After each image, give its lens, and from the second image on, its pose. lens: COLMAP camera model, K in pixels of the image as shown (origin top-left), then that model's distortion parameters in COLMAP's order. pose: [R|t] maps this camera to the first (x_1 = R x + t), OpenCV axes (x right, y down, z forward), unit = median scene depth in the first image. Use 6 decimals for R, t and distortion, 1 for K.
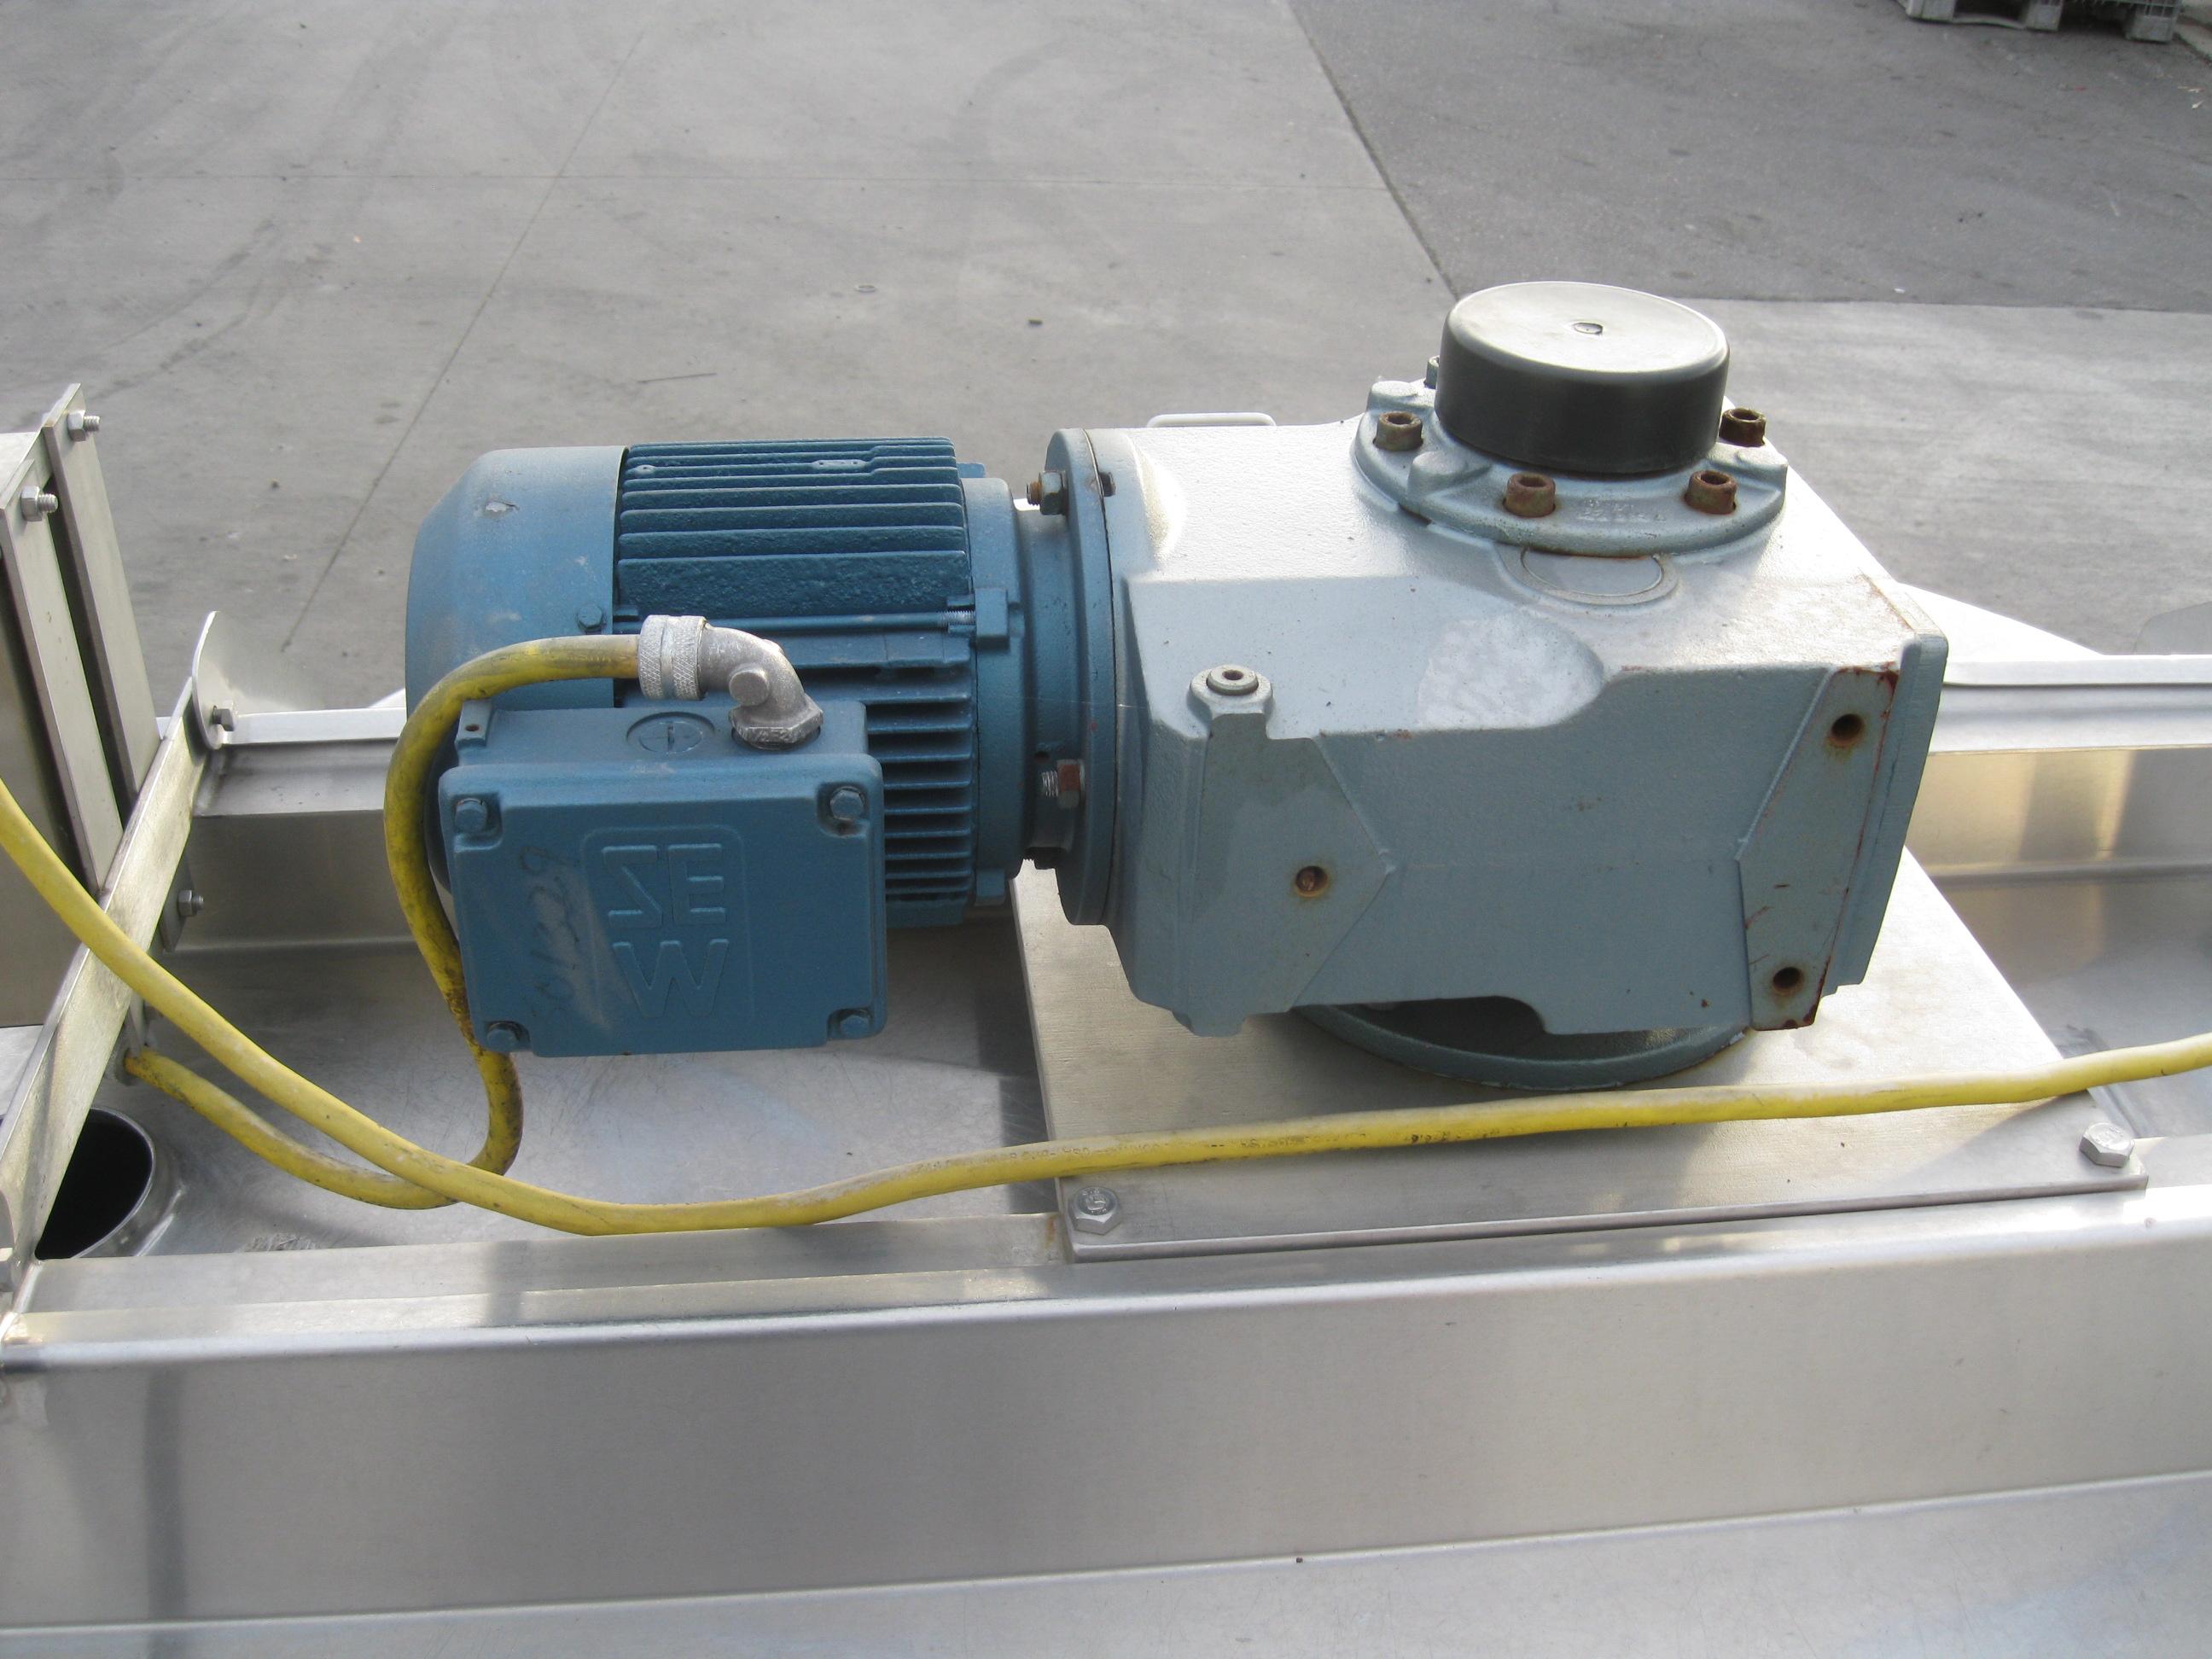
lens RADIAL K [[2277.4, 0, 1106.0], [0, 2277.4, 829.5], [0, 0, 1]] dist [-0.127645, 0.055573]
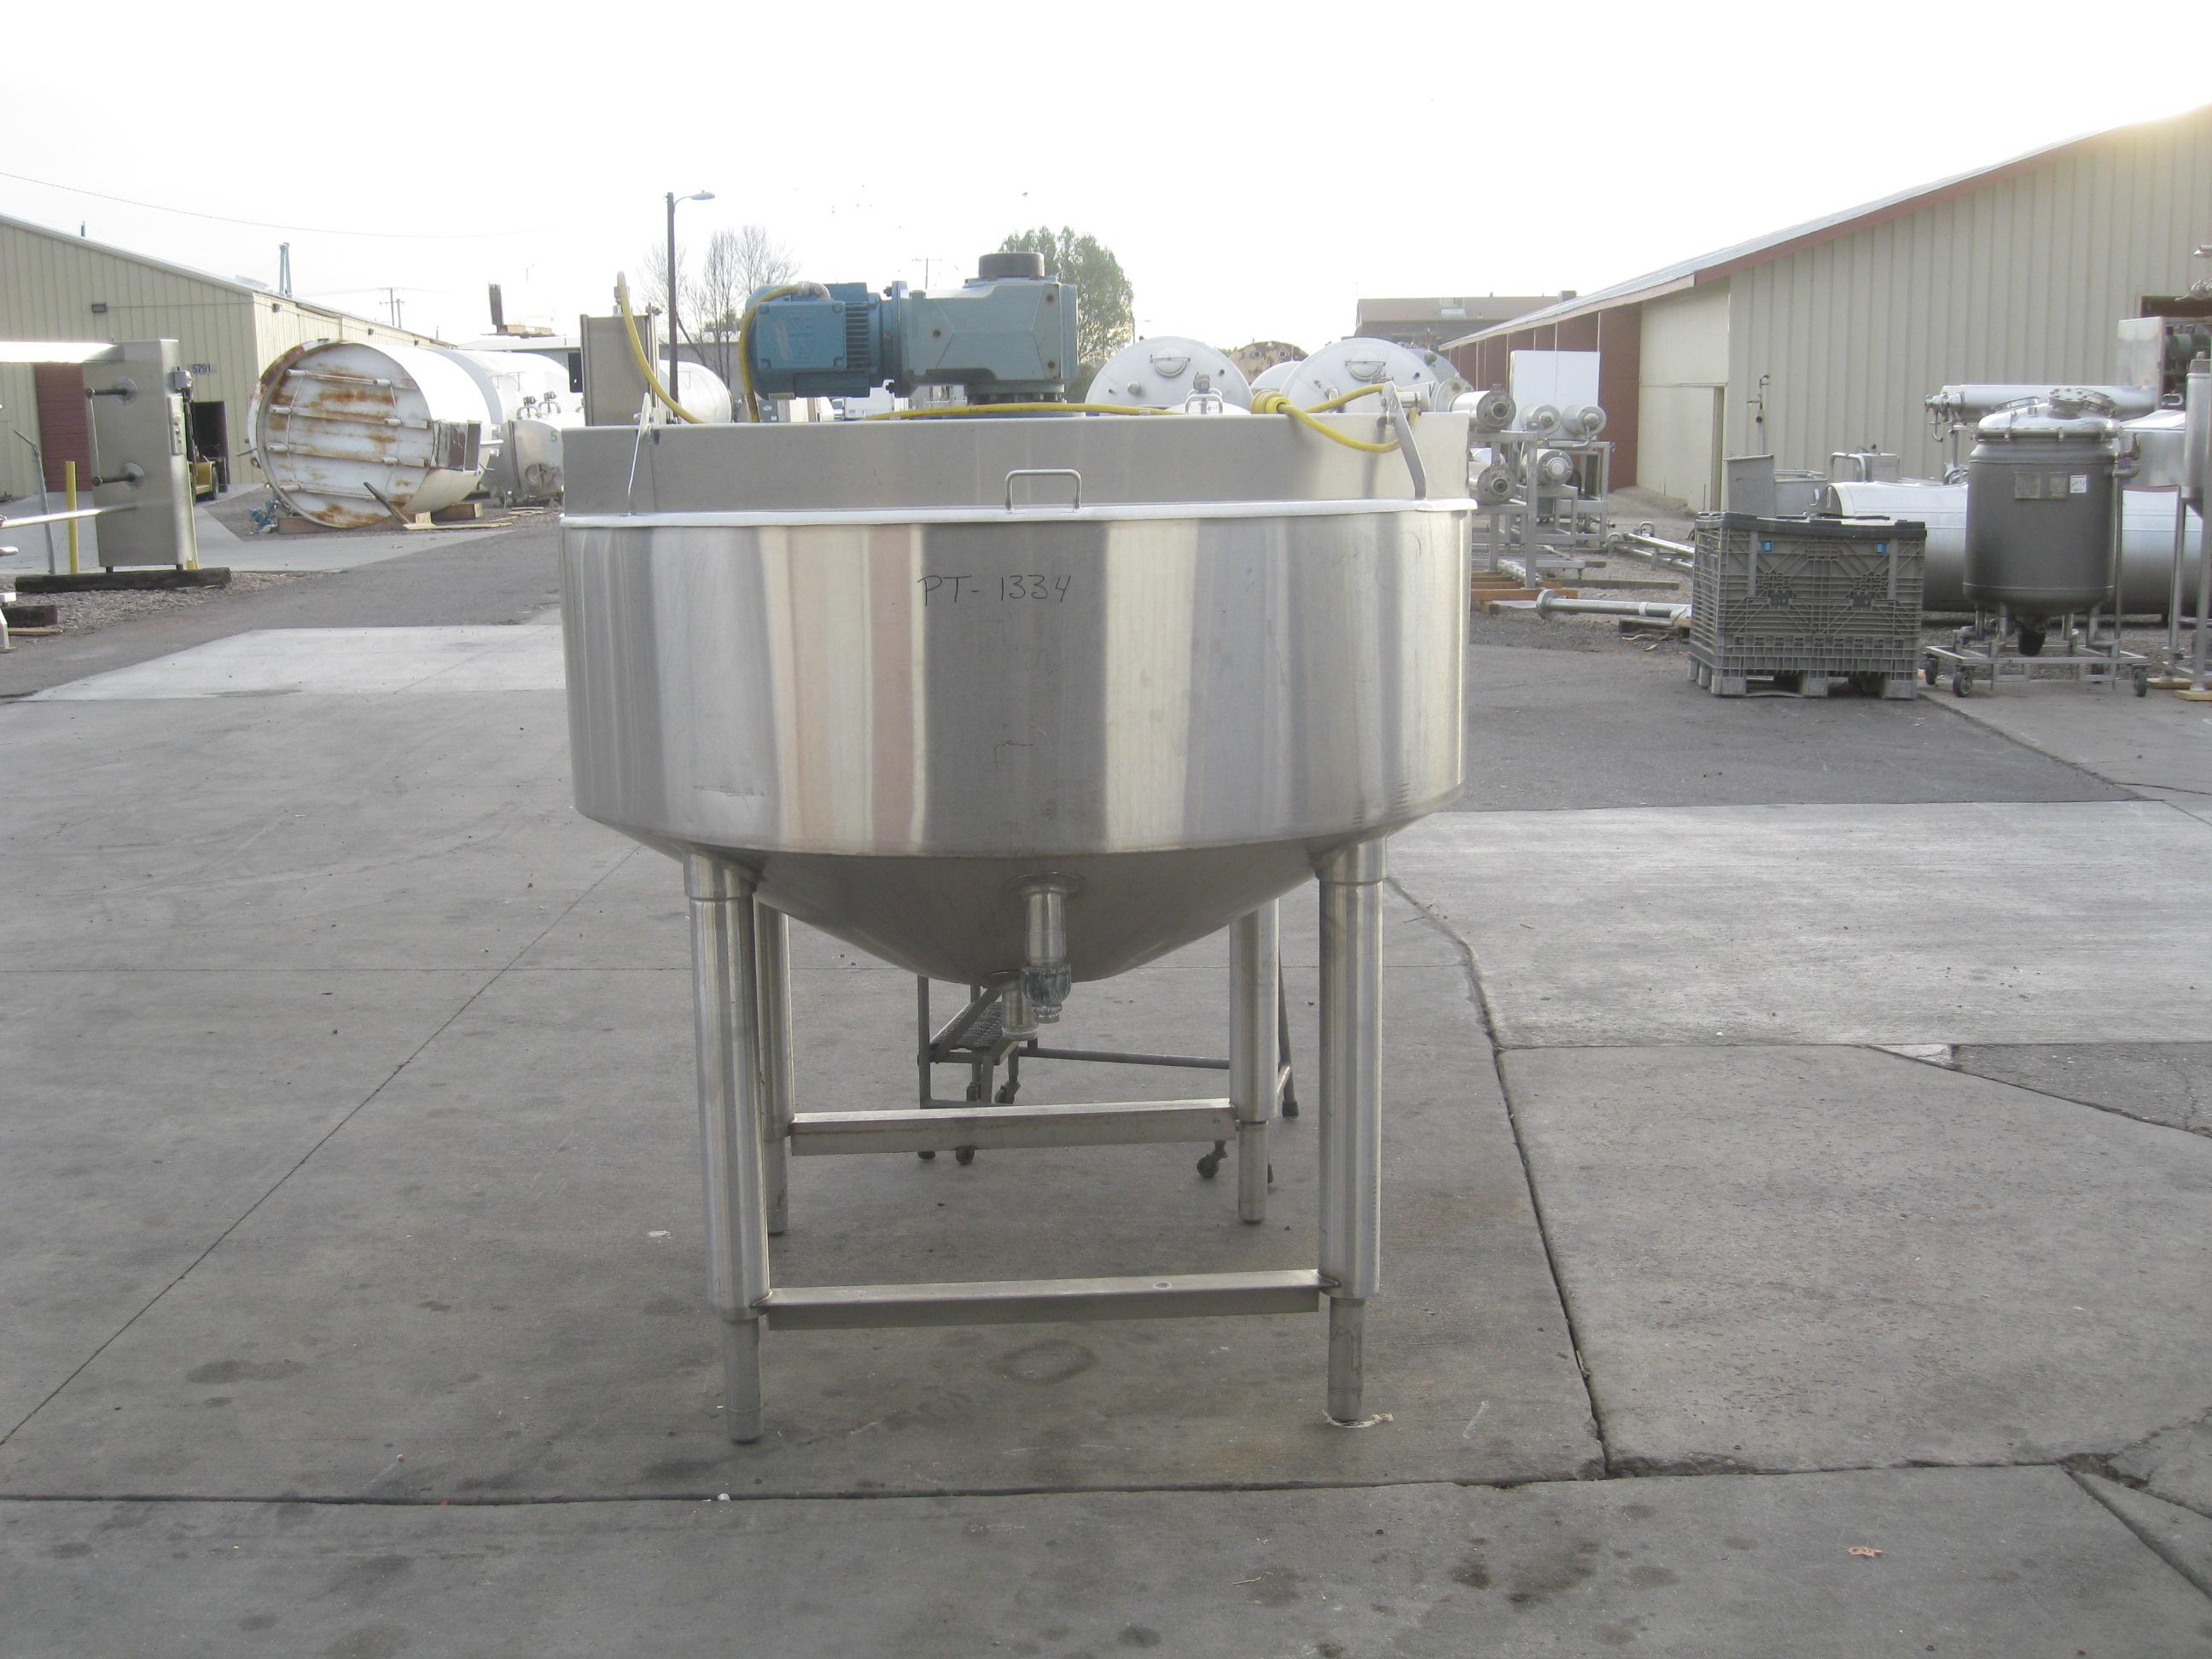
lens RADIAL K [[2277.4, 0, 1106.0], [0, 2277.4, 829.5], [0, 0, 1]] dist [-0.127645, 0.055573]
pose [[0.998548, -0.039443, -0.036678, 0.070767], [0.022052, 0.920669, -0.389720, 0.346112], [0.049139, 0.388345, 0.920203, -0.356097]]
